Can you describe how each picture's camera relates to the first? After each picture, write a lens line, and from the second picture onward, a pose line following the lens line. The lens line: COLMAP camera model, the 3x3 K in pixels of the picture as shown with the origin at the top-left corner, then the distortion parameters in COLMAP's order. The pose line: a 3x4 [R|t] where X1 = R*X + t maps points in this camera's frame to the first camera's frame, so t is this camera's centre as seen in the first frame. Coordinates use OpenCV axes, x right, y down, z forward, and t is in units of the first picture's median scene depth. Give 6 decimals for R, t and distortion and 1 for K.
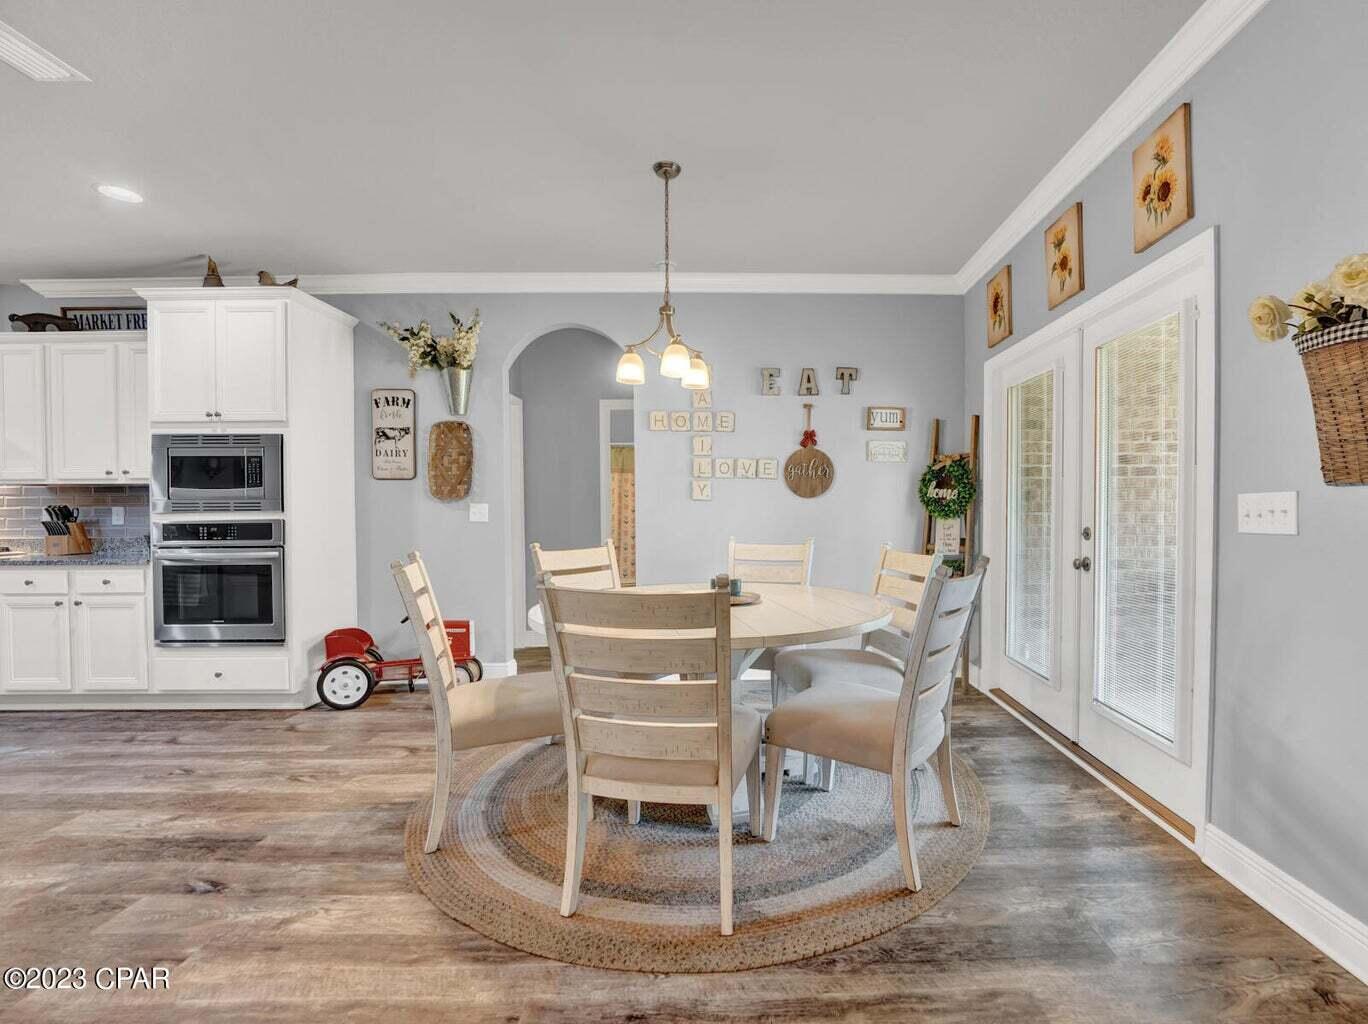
lens RADIAL K [[624.9, 0, 757.0], [0, 624.9, 520.3], [0, 0, 1]] dist [-0.030396, 0.002896]
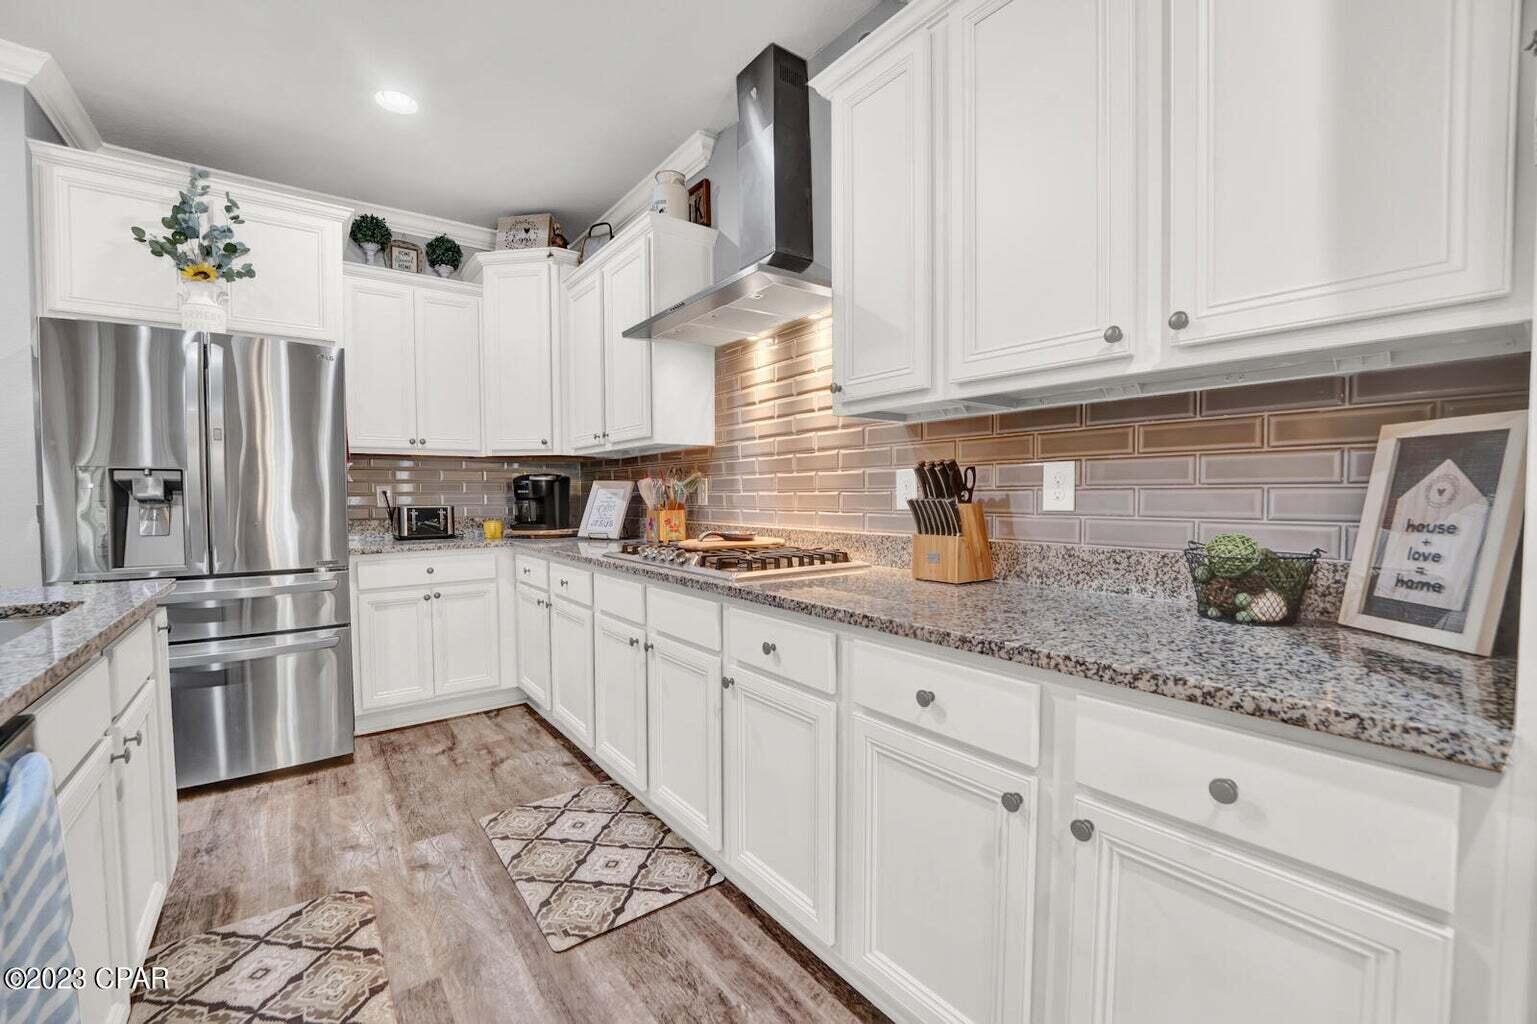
lens RADIAL K [[624.8, 0, 754.0], [0, 624.8, 520.6], [0, 0, 1]] dist [-0.030494, 0.003346]
pose [[0.565503, 0.041500, -0.823702, -0.936379], [-0.014334, 0.999077, 0.040495, 0.000924], [0.824622, -0.011093, 0.565576, 0.698379]]
